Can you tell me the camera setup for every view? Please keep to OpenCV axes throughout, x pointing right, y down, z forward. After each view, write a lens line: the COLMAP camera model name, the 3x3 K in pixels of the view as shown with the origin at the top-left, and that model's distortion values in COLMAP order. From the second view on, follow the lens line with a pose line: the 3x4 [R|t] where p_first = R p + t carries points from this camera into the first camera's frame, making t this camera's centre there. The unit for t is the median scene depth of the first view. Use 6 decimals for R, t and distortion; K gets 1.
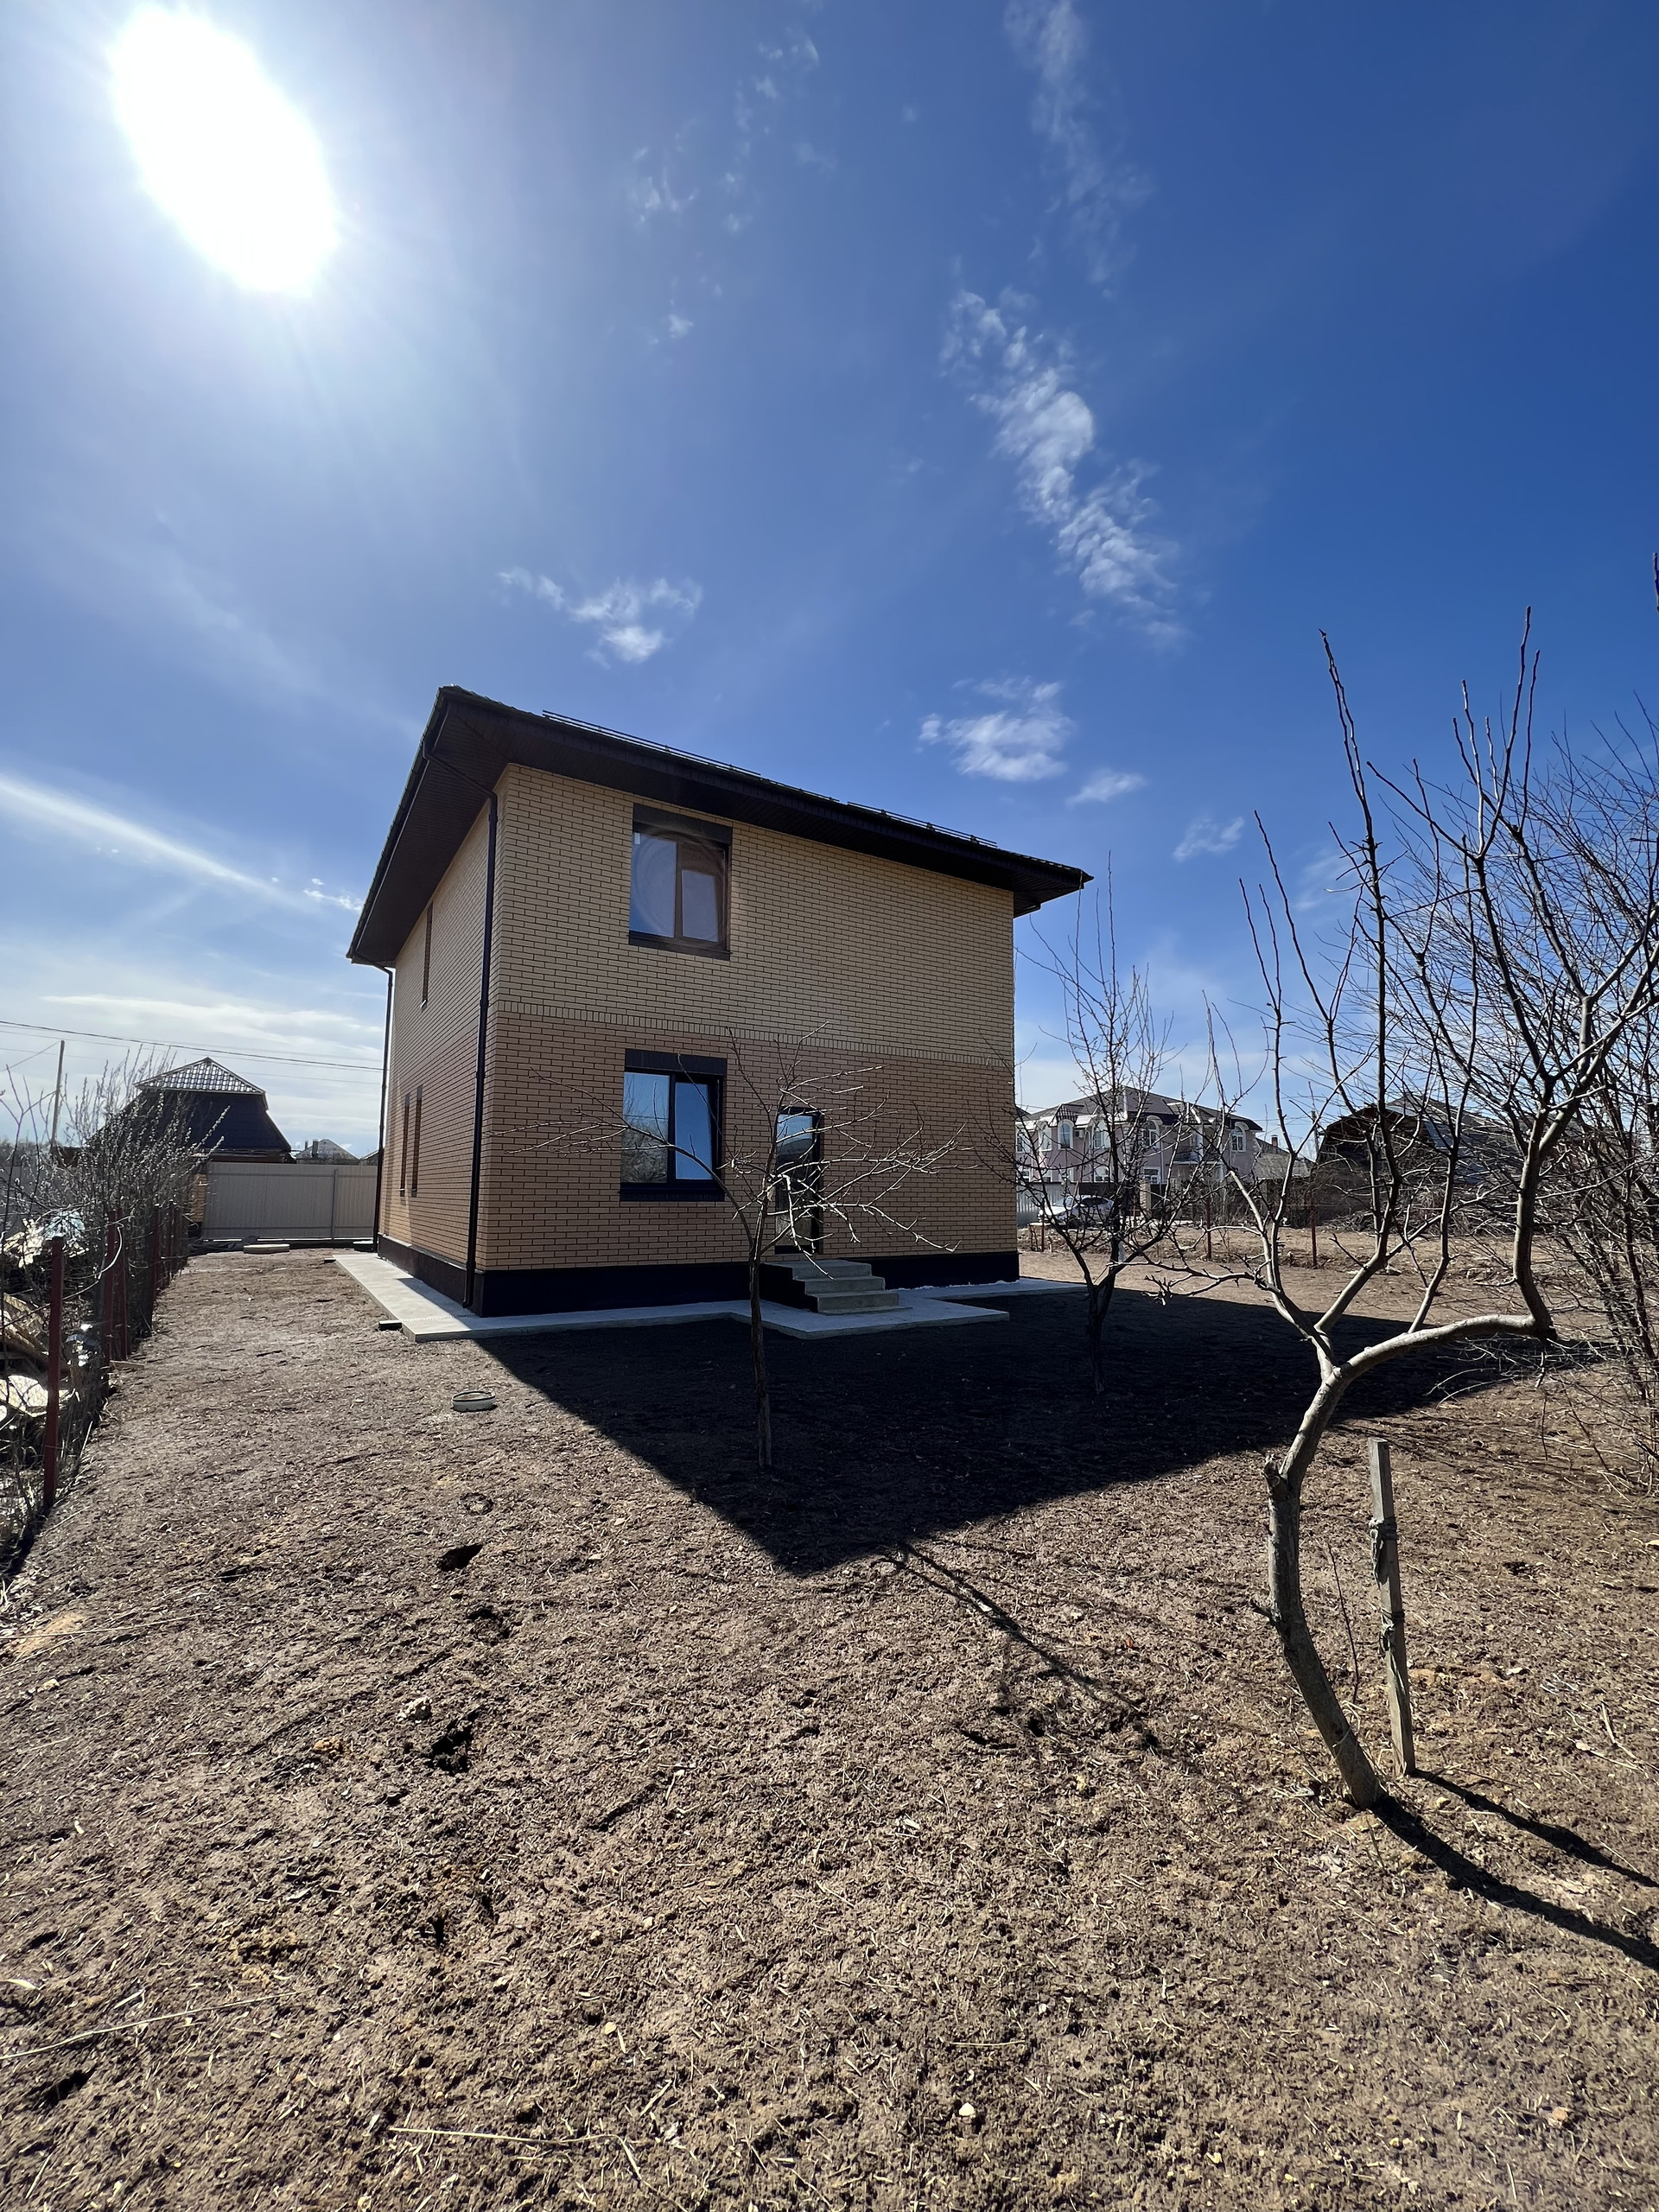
lens RADIAL K [[884.7, 0, 828.7], [0, 884.7, 1104.1], [0, 0, 1]] dist [-0.000914, 0.000659]
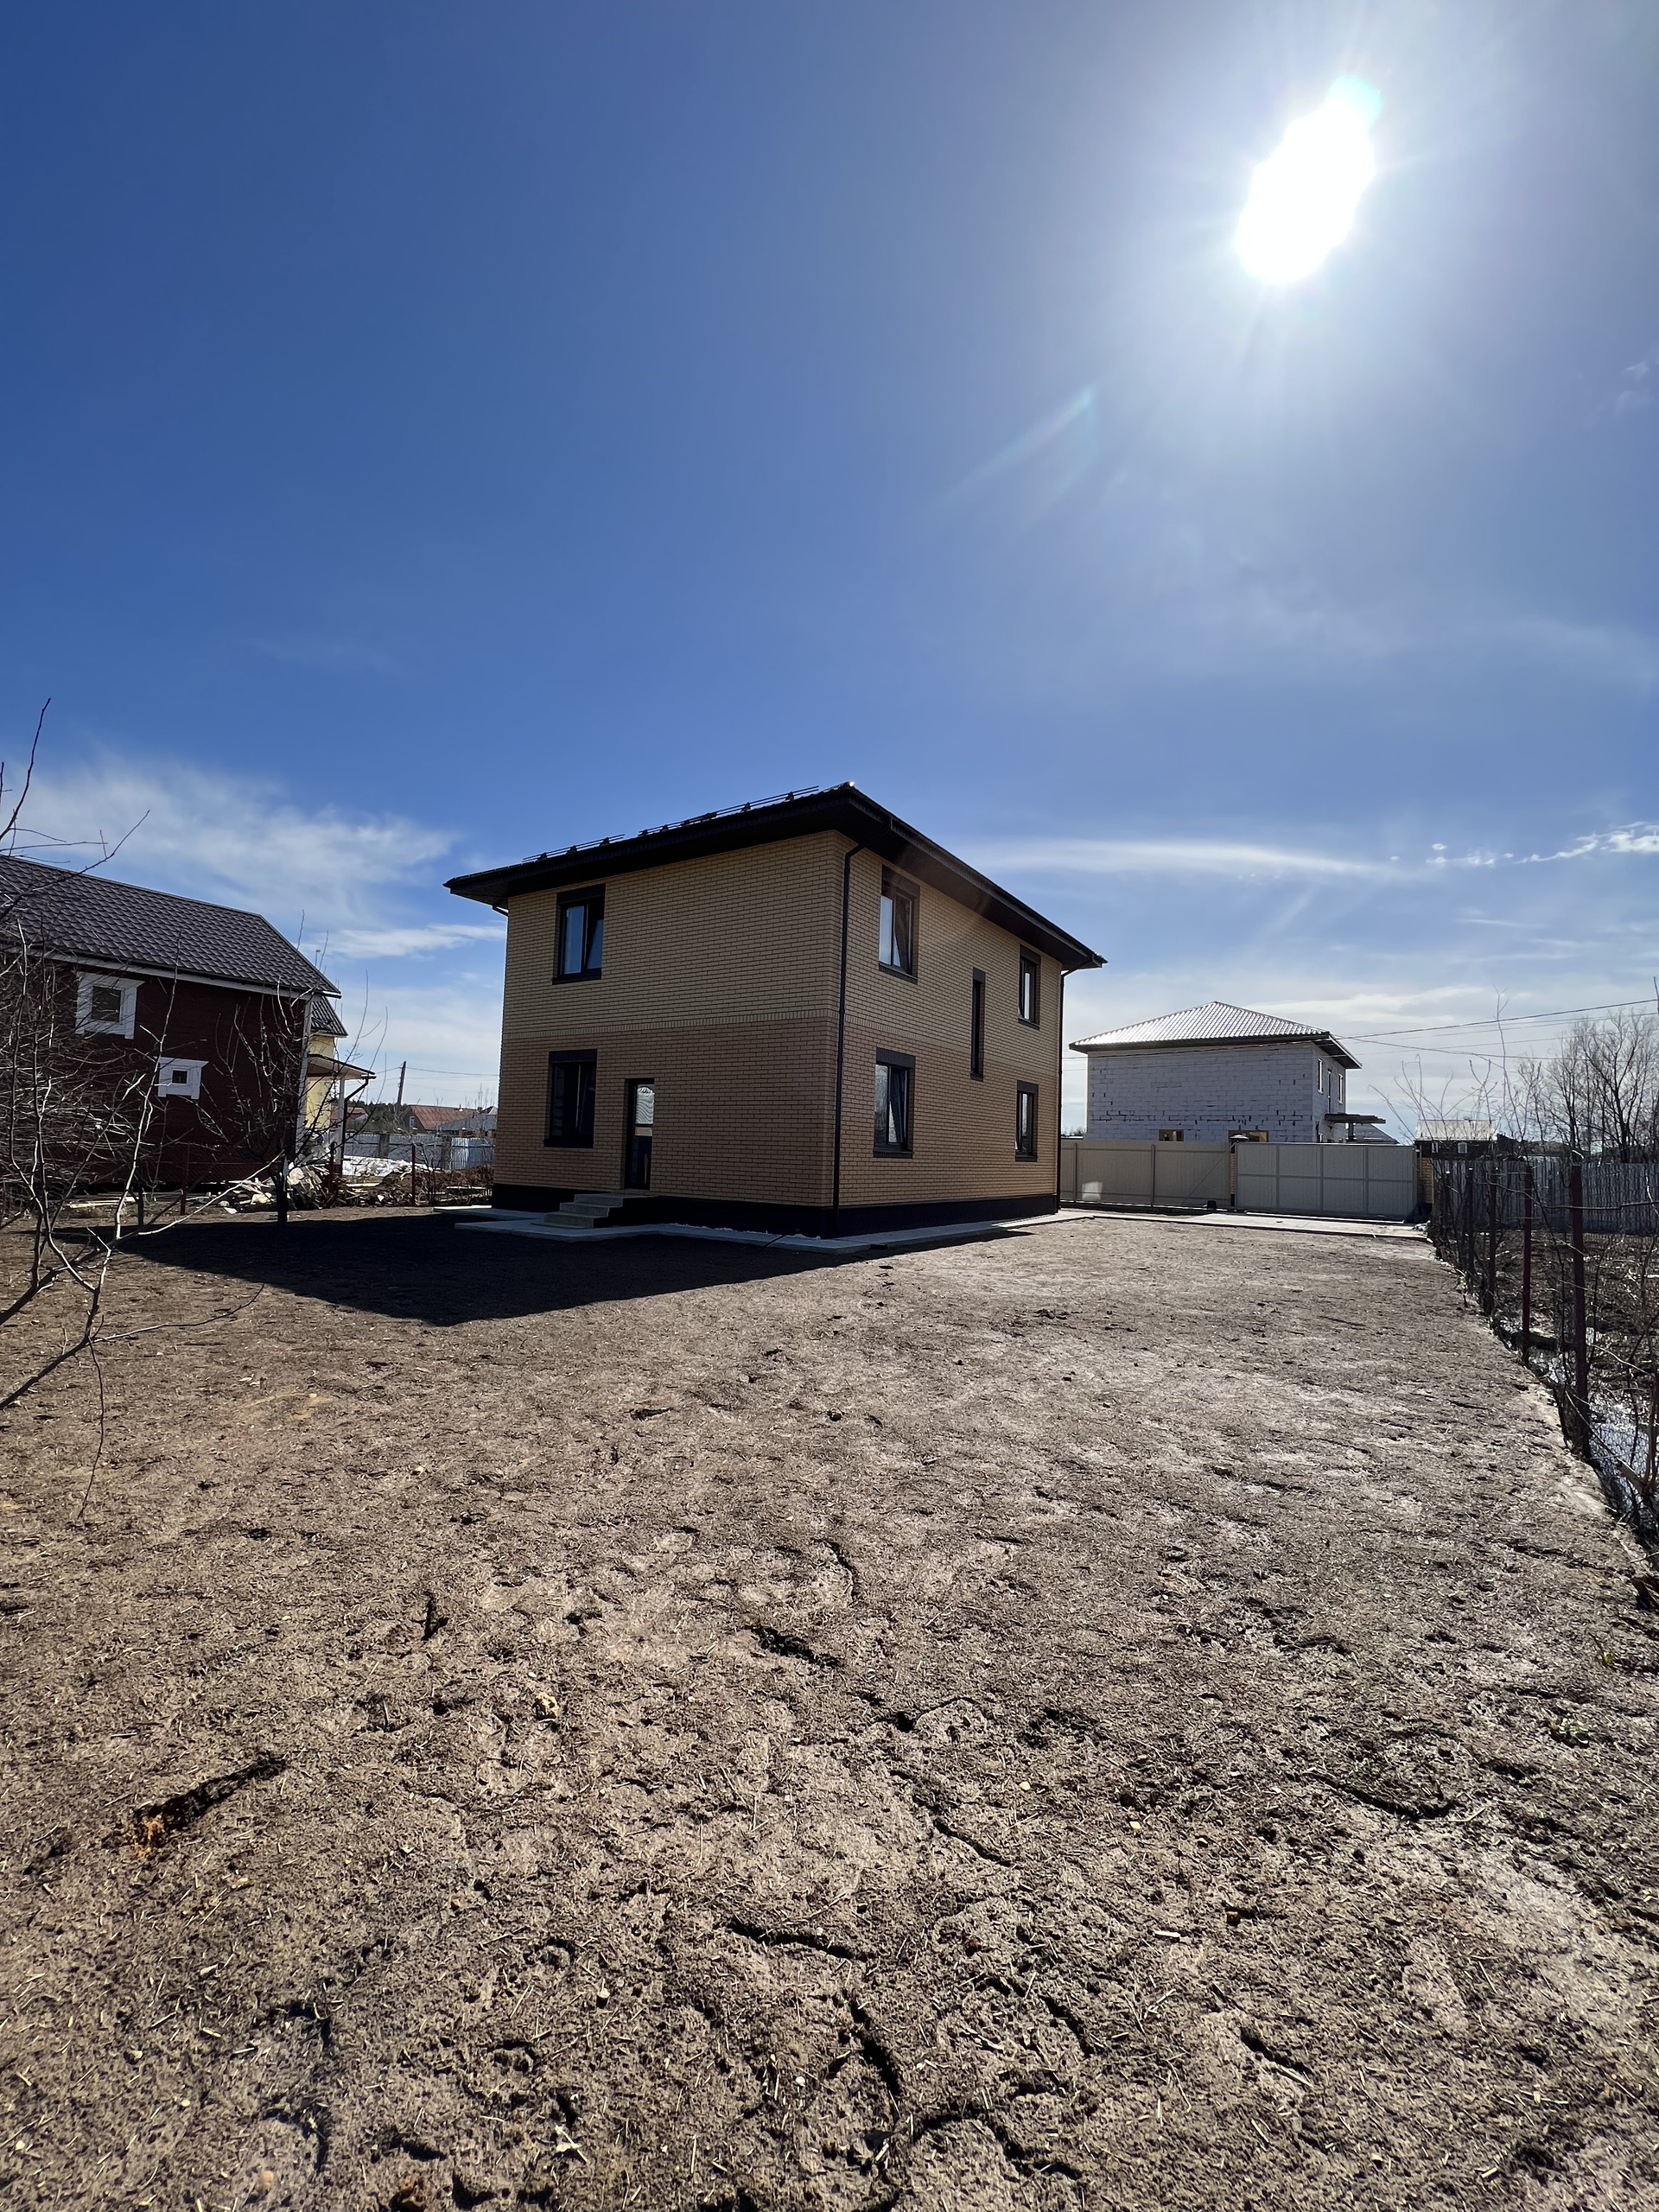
lens RADIAL K [[884.7, 0, 819.9], [0, 884.7, 1151.0], [0, 0, 1]] dist [-0.000914, 0.000659]
pose [[0.402647, 0.012795, -0.915266, 4.101762], [0.051208, 0.998022, 0.036480, 0.240366], [0.913922, -0.061558, 0.401195, 2.231099]]
